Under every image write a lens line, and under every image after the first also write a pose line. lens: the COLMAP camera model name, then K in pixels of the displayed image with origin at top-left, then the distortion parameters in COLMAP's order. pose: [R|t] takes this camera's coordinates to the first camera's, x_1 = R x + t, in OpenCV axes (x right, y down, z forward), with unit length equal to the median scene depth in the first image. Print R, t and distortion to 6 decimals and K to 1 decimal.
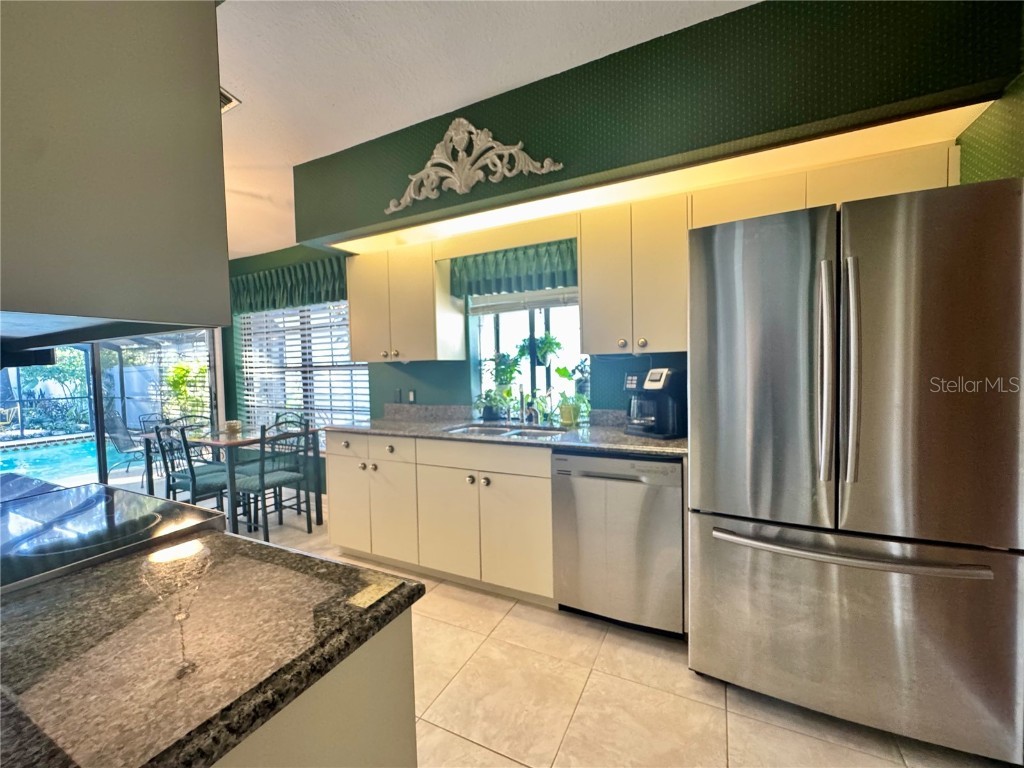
lens RADIAL K [[411.6, 0, 512.0], [0, 411.6, 384.0], [0, 0, 1]] dist [-0.004552, -0.000137]
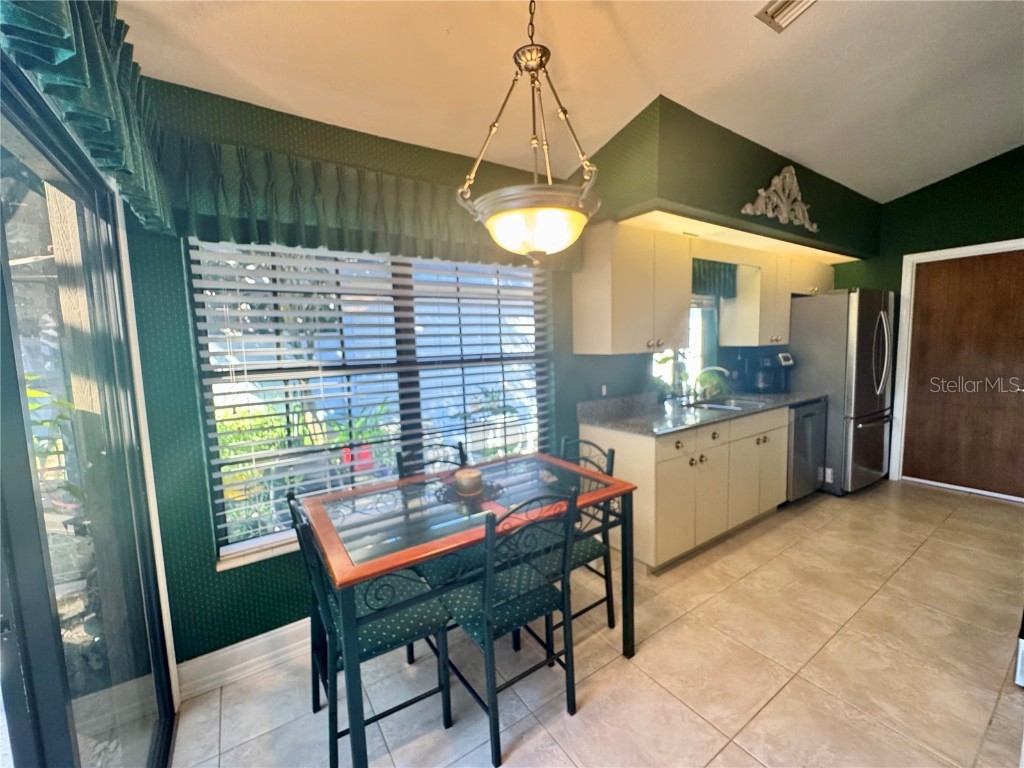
lens RADIAL K [[411.6, 0, 512.0], [0, 411.6, 384.0], [0, 0, 1]] dist [-0.004552, -0.000137]
pose [[0.496697, -0.080508, 0.864182, -1.572754], [0.054543, 0.996616, 0.061497, -0.070951], [-0.866208, 0.016590, 0.499407, 1.003820]]
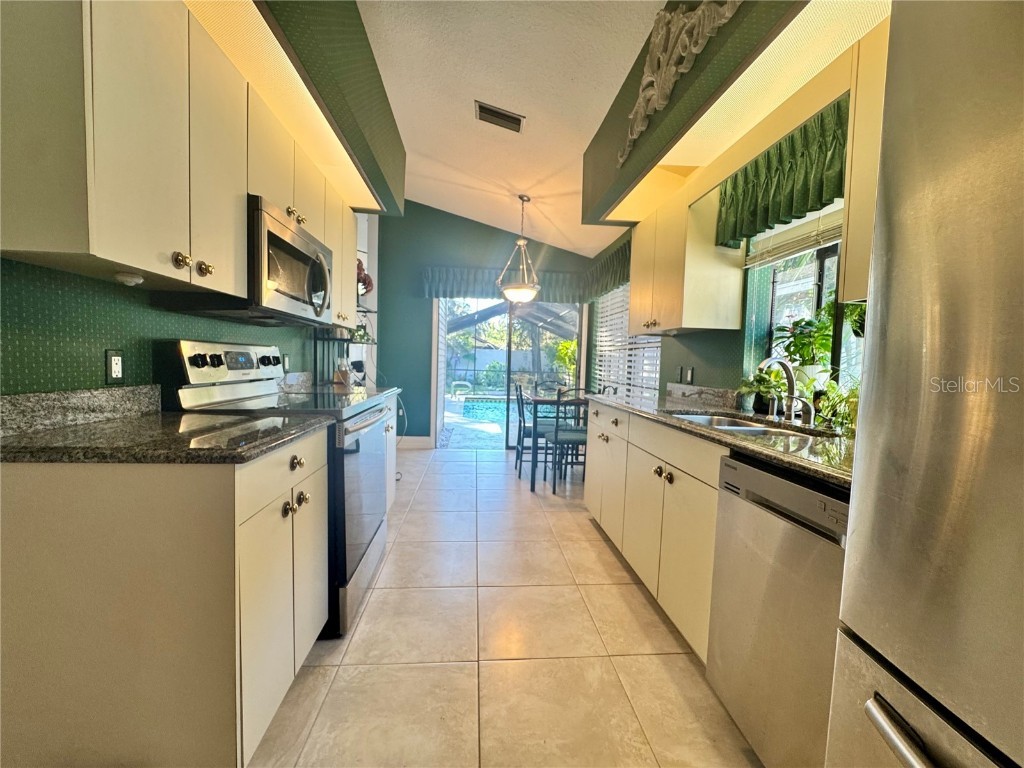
lens RADIAL K [[411.6, 0, 512.0], [0, 411.6, 384.0], [0, 0, 1]] dist [-0.004552, -0.000137]
pose [[0.524108, 0.086071, -0.847292, 0.404562], [-0.076346, 0.995623, 0.053914, 0.041629], [0.848223, 0.036431, 0.528385, 0.324797]]
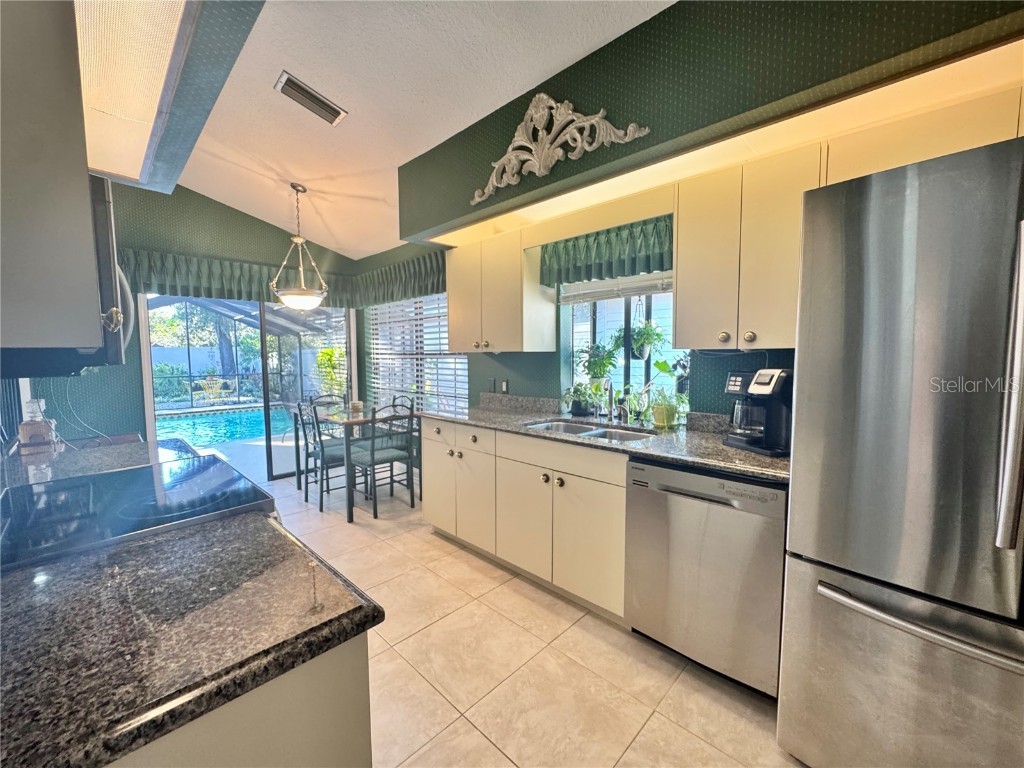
lens RADIAL K [[410.0, 0, 512.0], [0, 410.0, 384.0], [0, 0, 1]] dist [-0.004141, -0.000034]
pose [[0.953701, 0.038968, -0.298222, 0.101135], [-0.028510, 0.998819, 0.039341, -0.022286], [0.299403, -0.029018, 0.953685, 0.069259]]
